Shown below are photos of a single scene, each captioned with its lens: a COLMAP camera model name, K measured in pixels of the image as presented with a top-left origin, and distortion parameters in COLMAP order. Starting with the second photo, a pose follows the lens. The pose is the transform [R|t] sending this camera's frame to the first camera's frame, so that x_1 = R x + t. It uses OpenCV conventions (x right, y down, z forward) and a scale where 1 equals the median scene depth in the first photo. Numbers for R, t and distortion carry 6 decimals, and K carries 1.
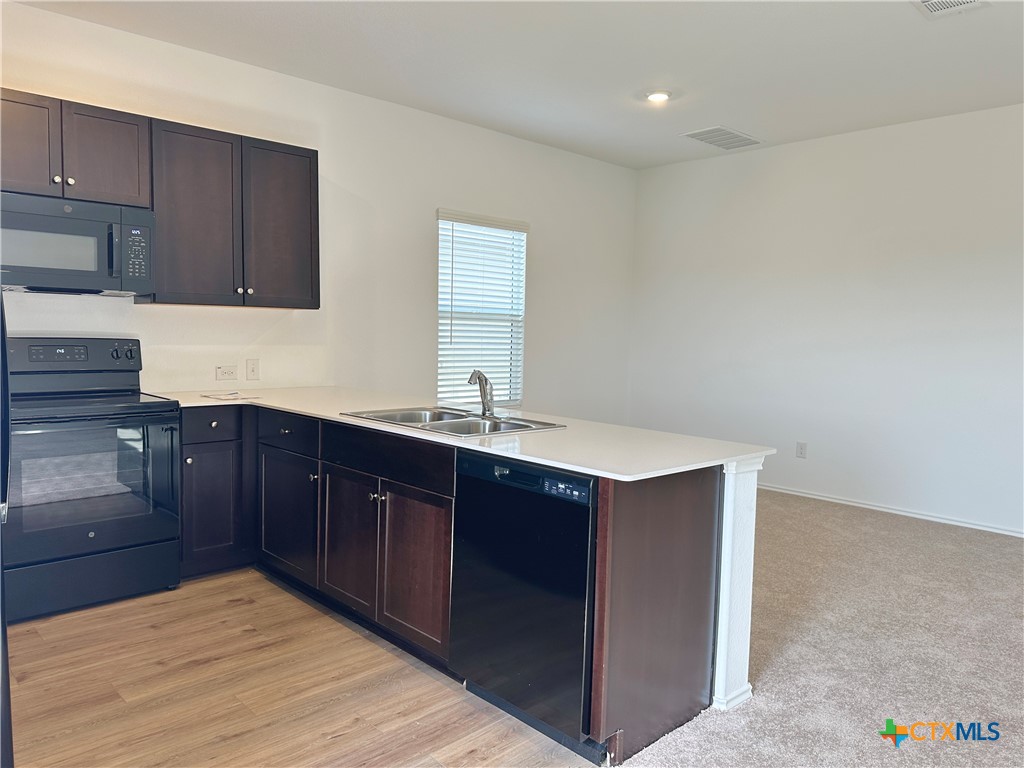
lens RADIAL K [[727.5, 0, 512.0], [0, 727.5, 384.0], [0, 0, 1]] dist [0.004808, 0.001415]
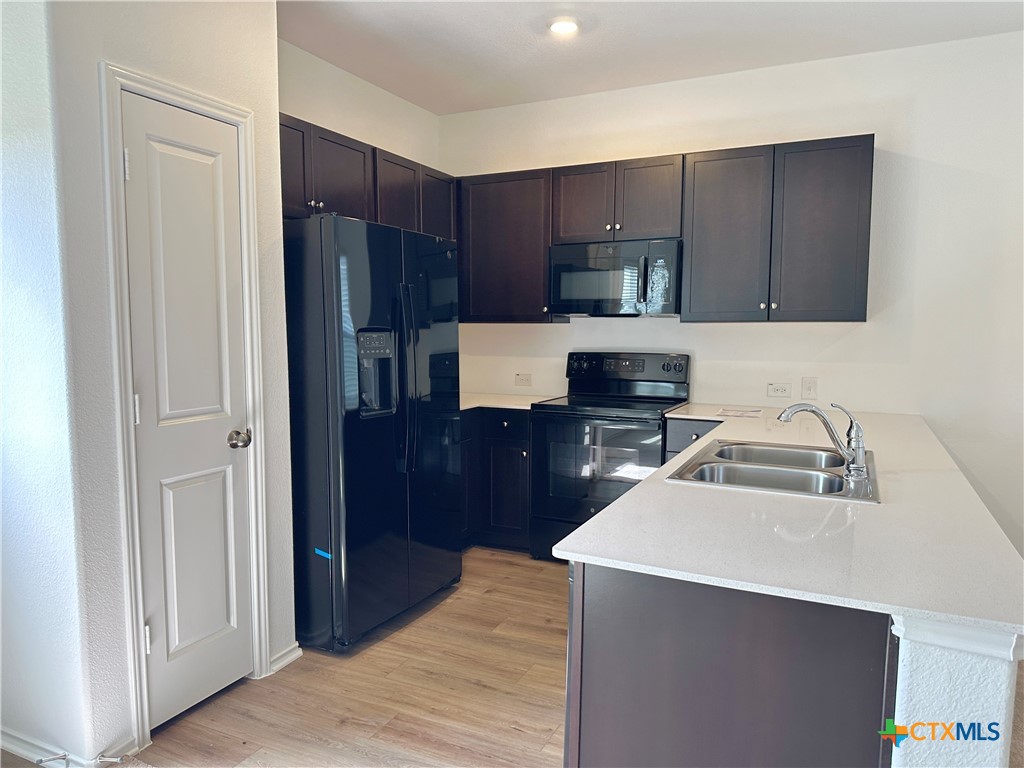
lens RADIAL K [[716.0, 0, 512.1], [0, 716.0, 400.9], [0, 0, 1]] dist [0.032543, -0.000312]
pose [[0.356373, 0.075701, -0.931272, 0.585957], [-0.064960, 0.996308, 0.056129, -0.048070], [0.932083, 0.040492, 0.359975, 0.488089]]
